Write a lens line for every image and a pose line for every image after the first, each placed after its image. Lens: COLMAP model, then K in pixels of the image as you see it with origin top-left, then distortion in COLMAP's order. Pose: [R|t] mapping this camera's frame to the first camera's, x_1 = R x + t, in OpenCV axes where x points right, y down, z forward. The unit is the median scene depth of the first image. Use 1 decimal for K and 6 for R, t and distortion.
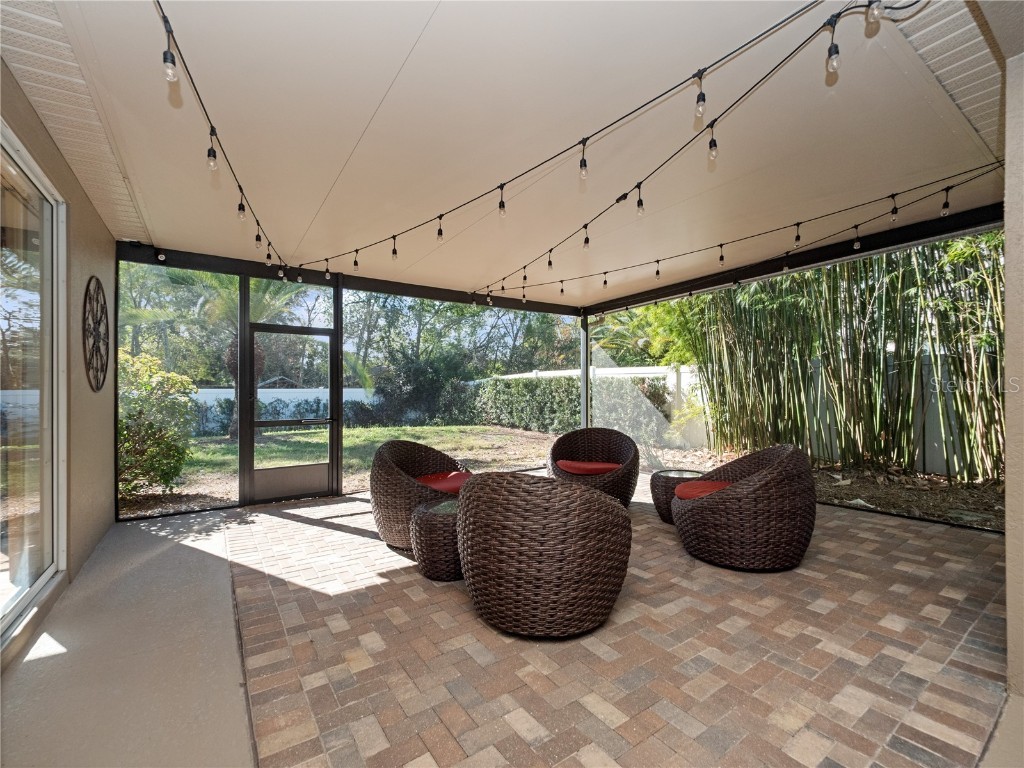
lens RADIAL K [[441.4, 0, 521.8], [0, 441.4, 384.9], [0, 0, 1]] dist [0.004463, -0.003027]
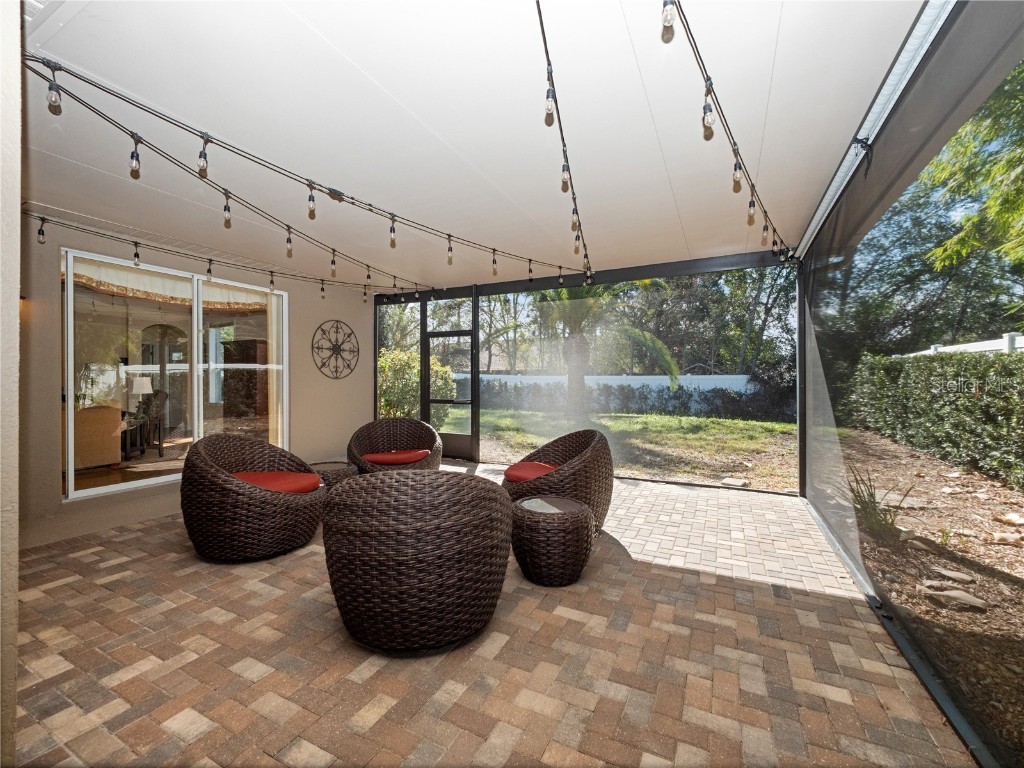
lens RADIAL K [[441.4, 0, 504.9], [0, 441.4, 382.3], [0, 0, 1]] dist [0.004463, -0.003027]
pose [[0.461565, 0.014185, -0.886993, 1.084366], [0.009101, 0.999744, 0.020724, -0.001565], [0.887060, -0.017638, 0.461318, 0.732921]]
